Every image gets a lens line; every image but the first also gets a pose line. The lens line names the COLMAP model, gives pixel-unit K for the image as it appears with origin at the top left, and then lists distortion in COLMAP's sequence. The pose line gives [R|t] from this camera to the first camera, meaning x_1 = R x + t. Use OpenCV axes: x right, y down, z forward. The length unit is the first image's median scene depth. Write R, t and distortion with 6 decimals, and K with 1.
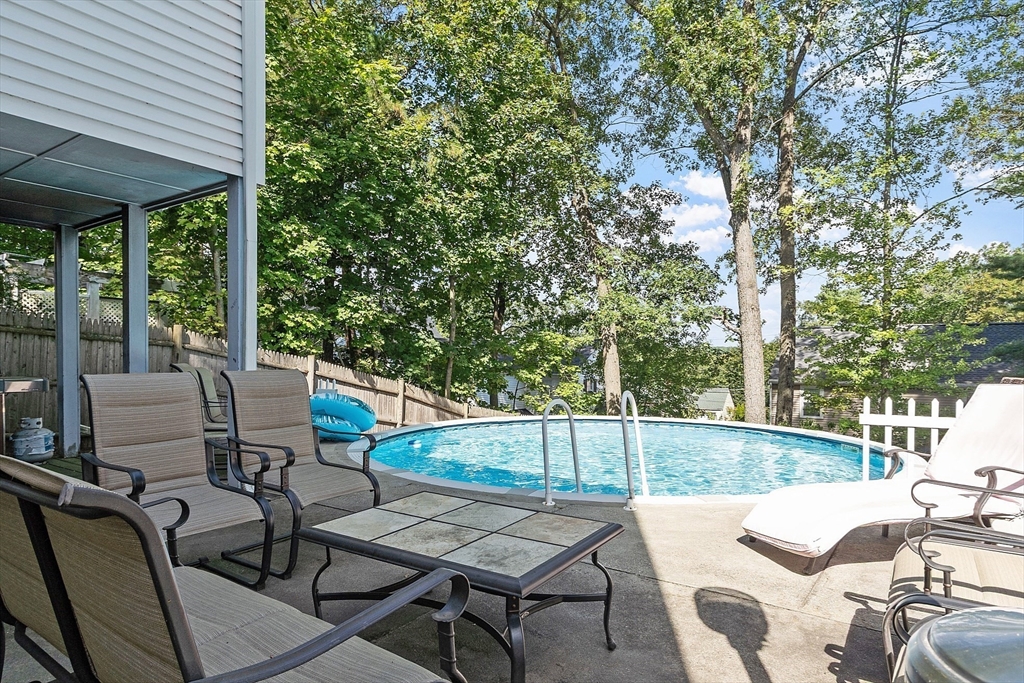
lens RADIAL K [[588.9, 0, 512.9], [0, 588.9, 373.1], [0, 0, 1]] dist [0.005156, 0.000828]
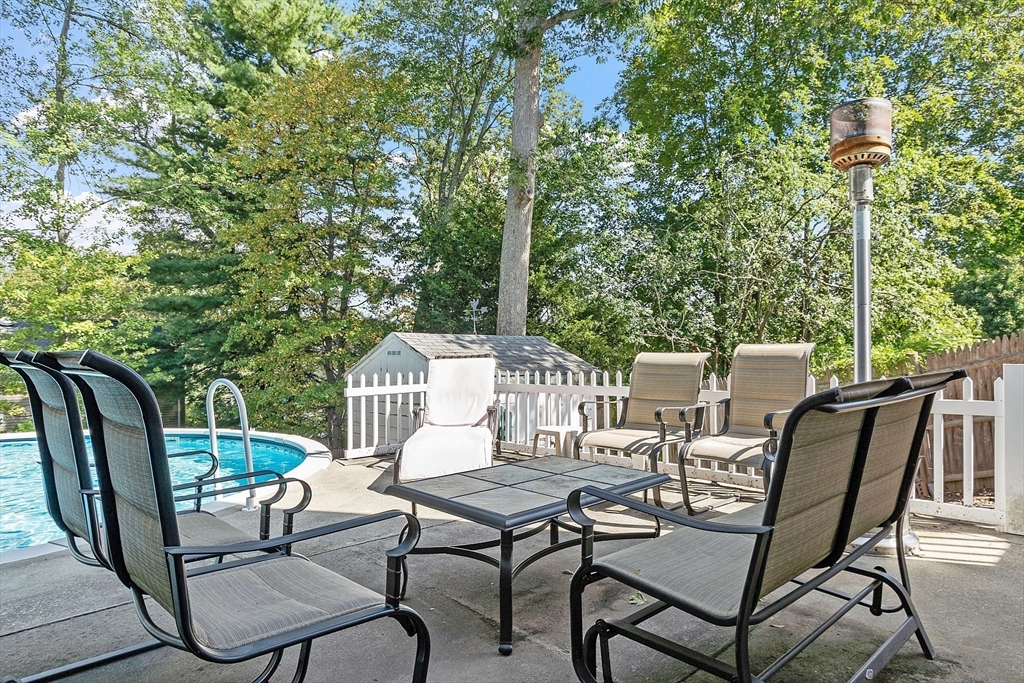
lens RADIAL K [[634.4, 0, 510.2], [0, 634.4, 357.2], [0, 0, 1]] dist [0.000090, -0.000387]
pose [[0.198542, -0.010383, 0.980037, -0.211700], [0.033997, 0.999415, 0.003701, 0.002923], [-0.979503, 0.032583, 0.198778, 0.129924]]
